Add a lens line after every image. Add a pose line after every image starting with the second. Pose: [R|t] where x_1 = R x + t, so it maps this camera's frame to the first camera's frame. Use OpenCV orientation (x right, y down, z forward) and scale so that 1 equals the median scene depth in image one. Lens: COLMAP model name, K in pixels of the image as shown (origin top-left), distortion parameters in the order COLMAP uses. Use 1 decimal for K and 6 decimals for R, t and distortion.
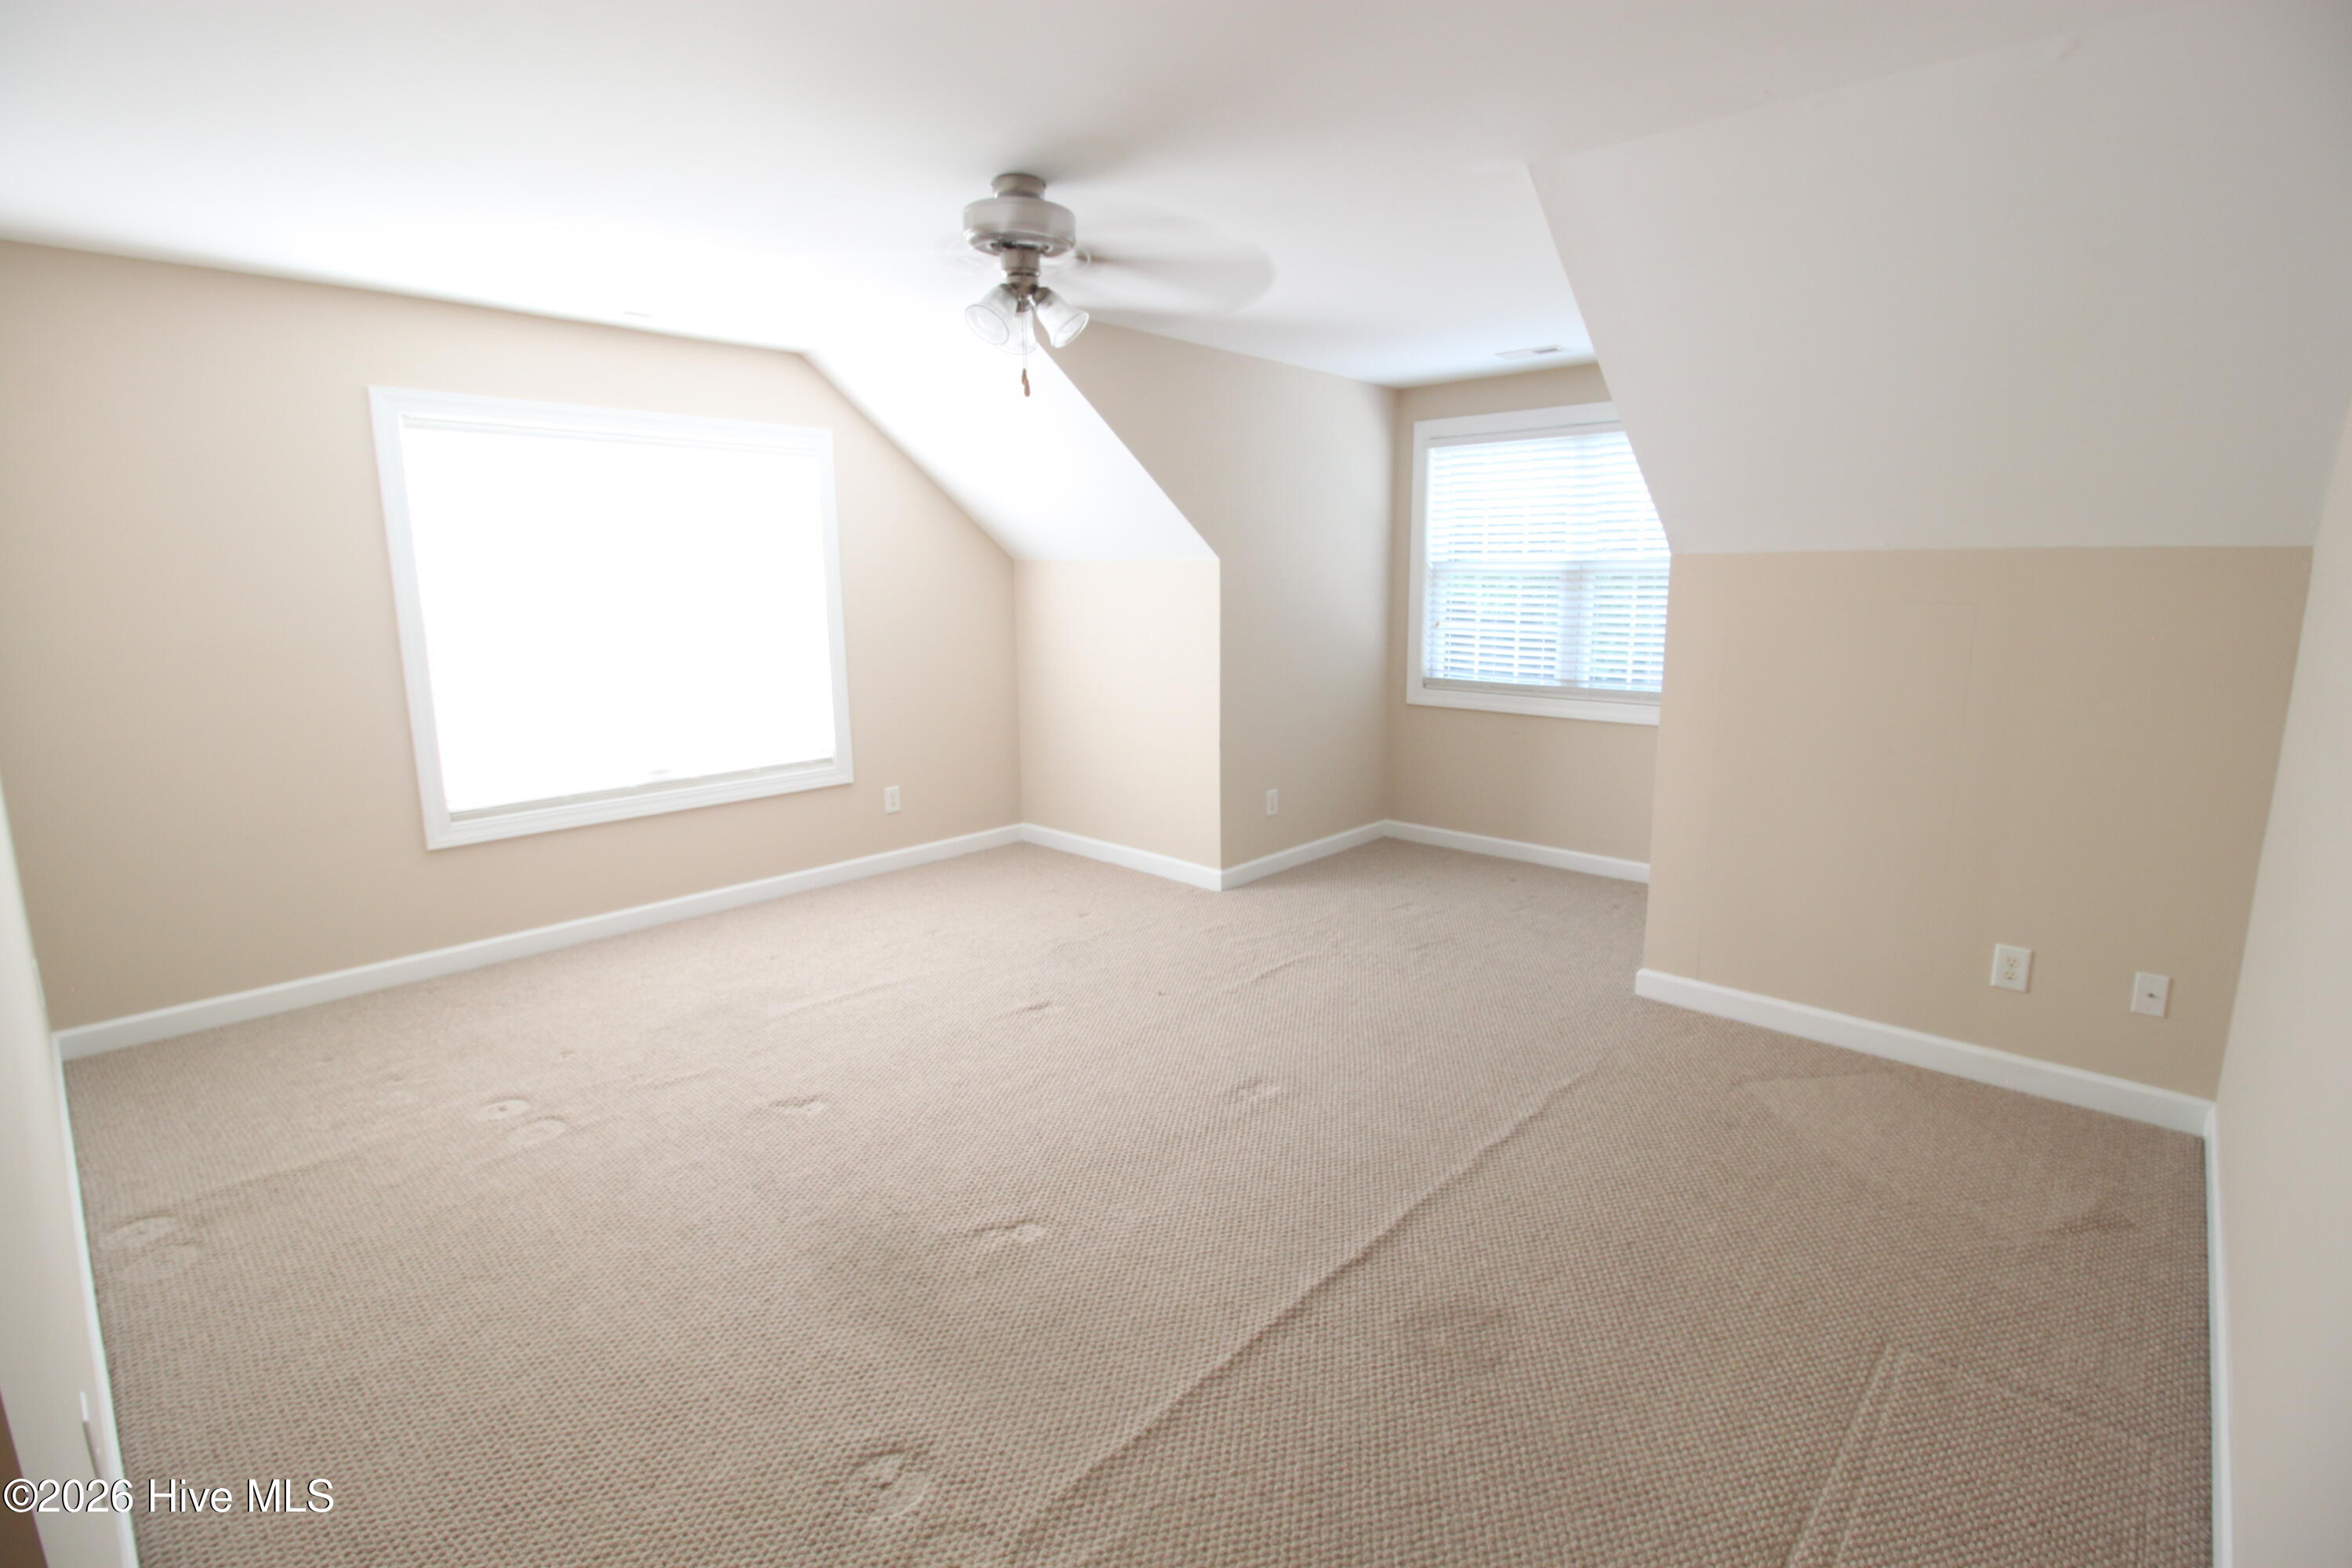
lens RADIAL K [[1092.9, 0, 1186.1], [0, 1092.9, 781.1], [0, 0, 1]] dist [-0.004891, -0.010173]
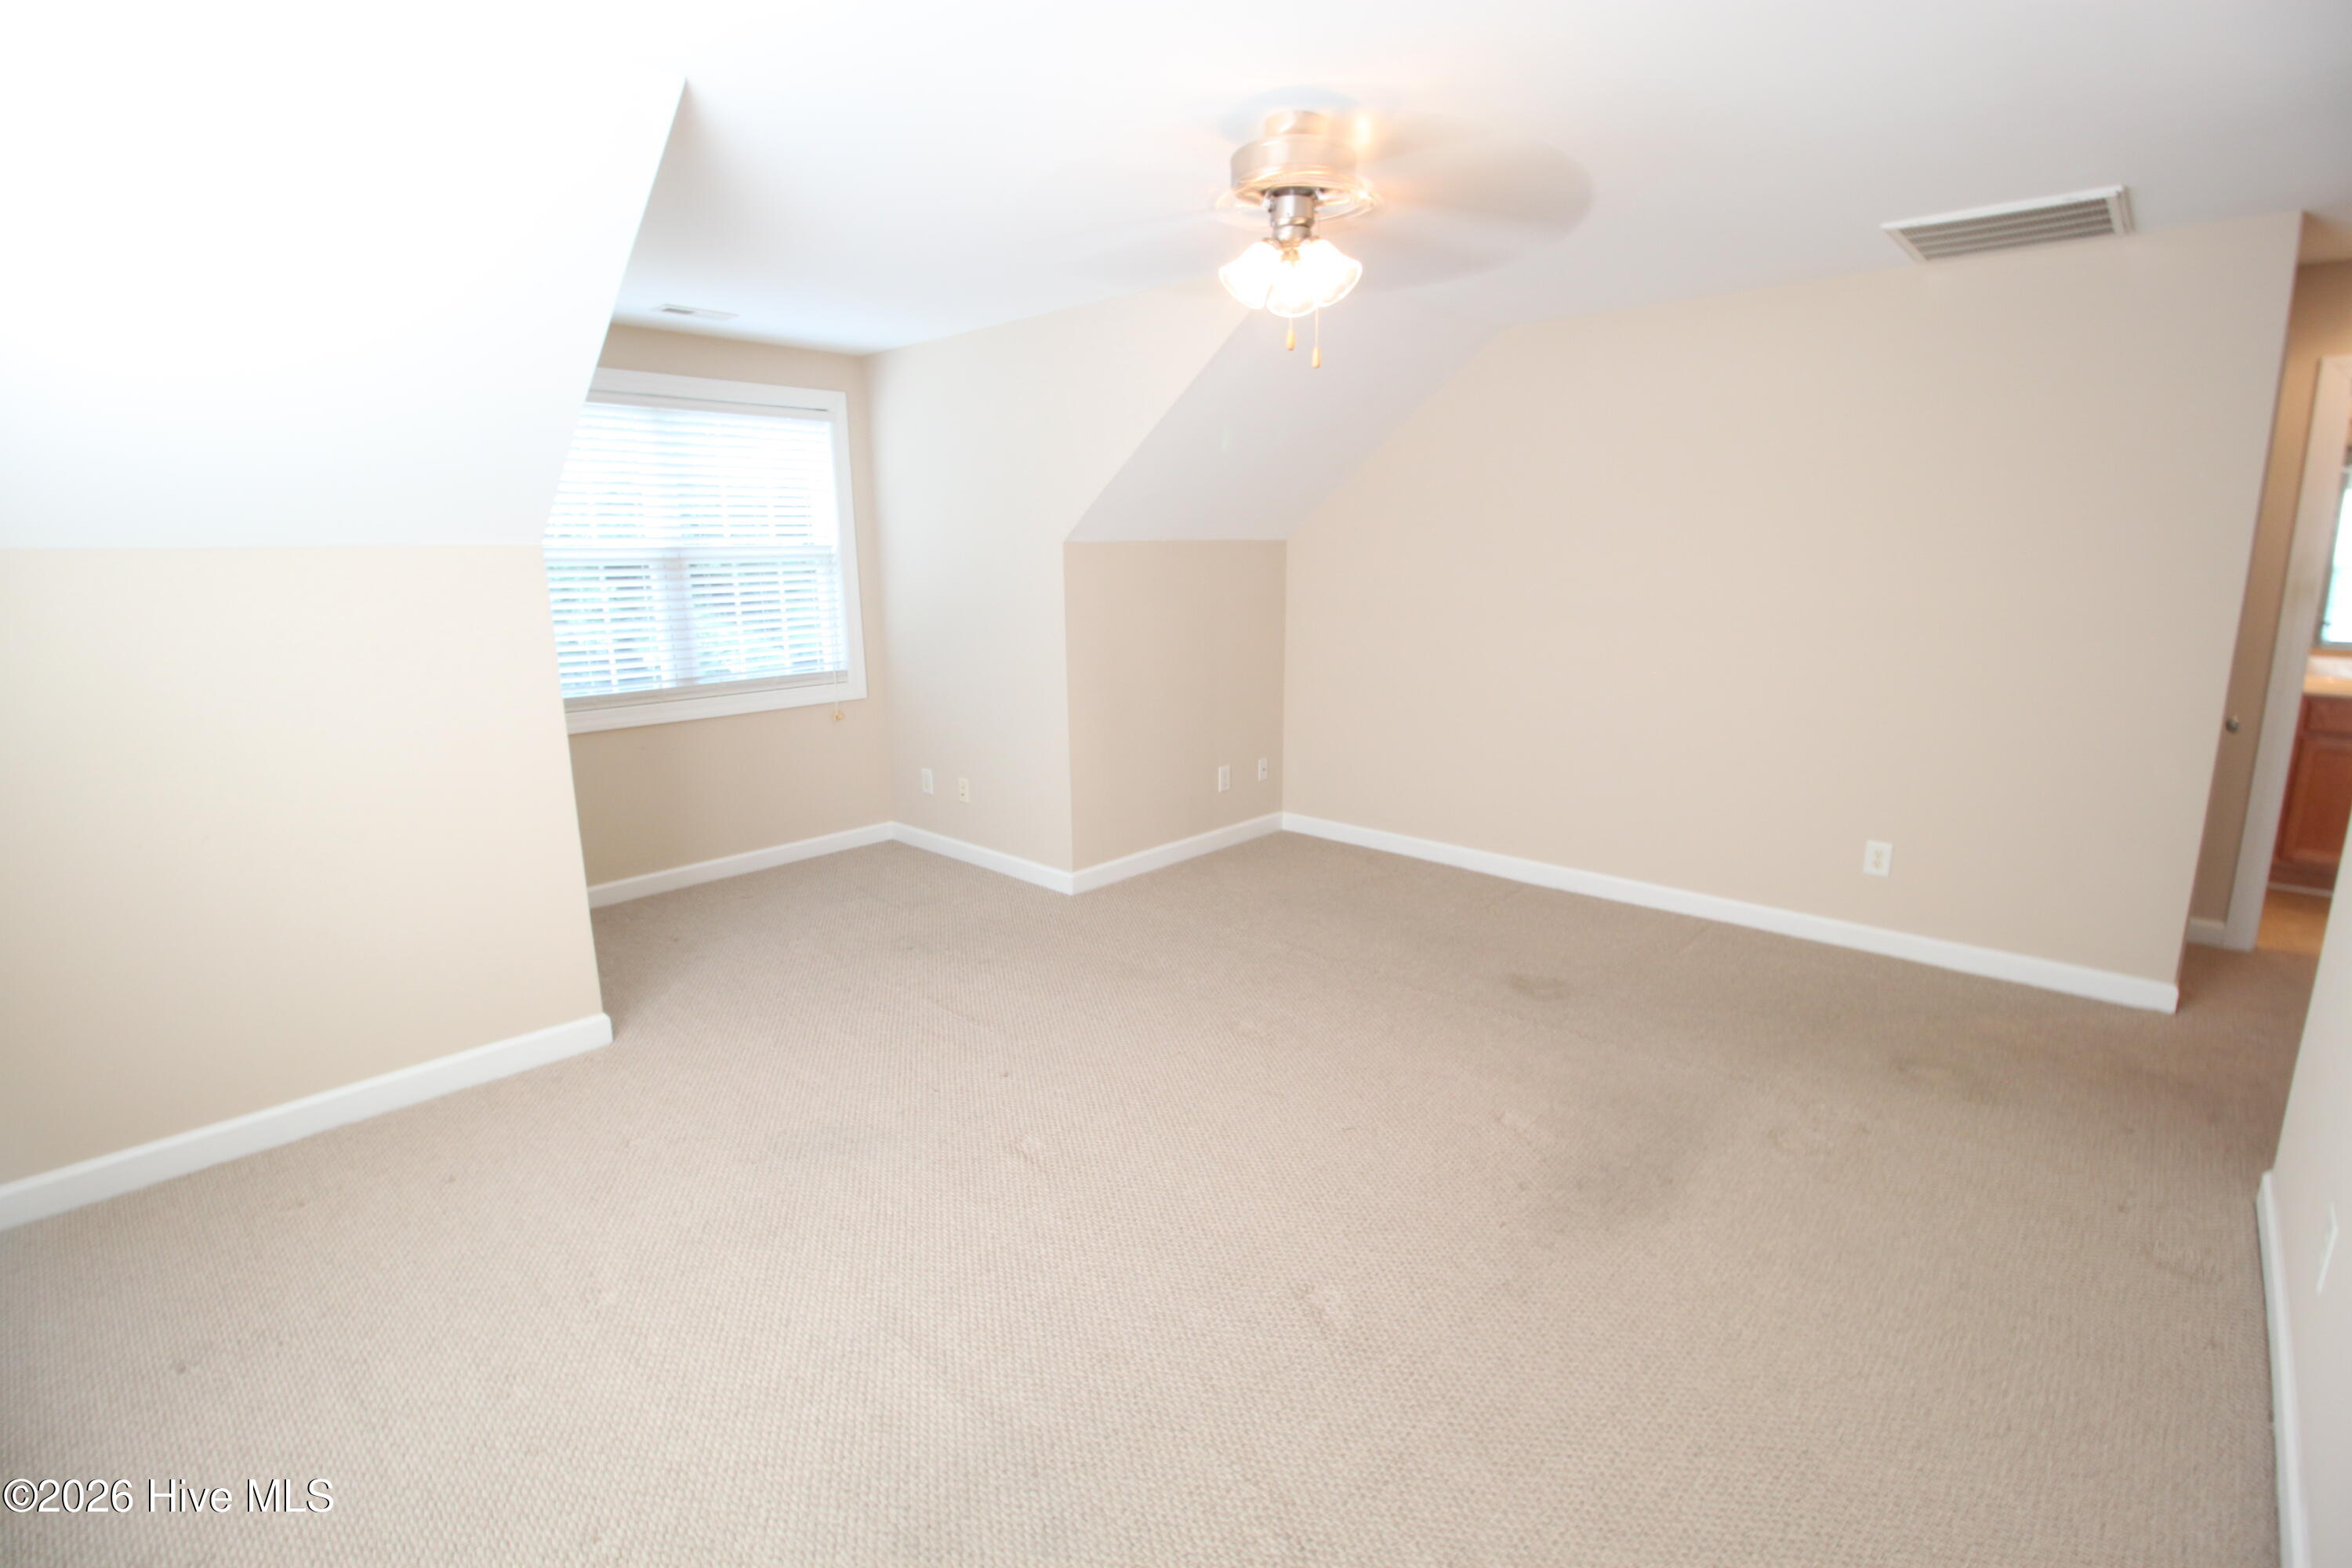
lens RADIAL K [[1092.9, 0, 1182.2], [0, 1092.9, 777.0], [0, 0, 1]] dist [-0.004891, -0.010173]
pose [[0.002216, -0.196516, 0.980498, -0.568085], [0.202049, 0.960366, 0.192025, -0.106906], [-0.979373, 0.197683, 0.041834, 0.585354]]
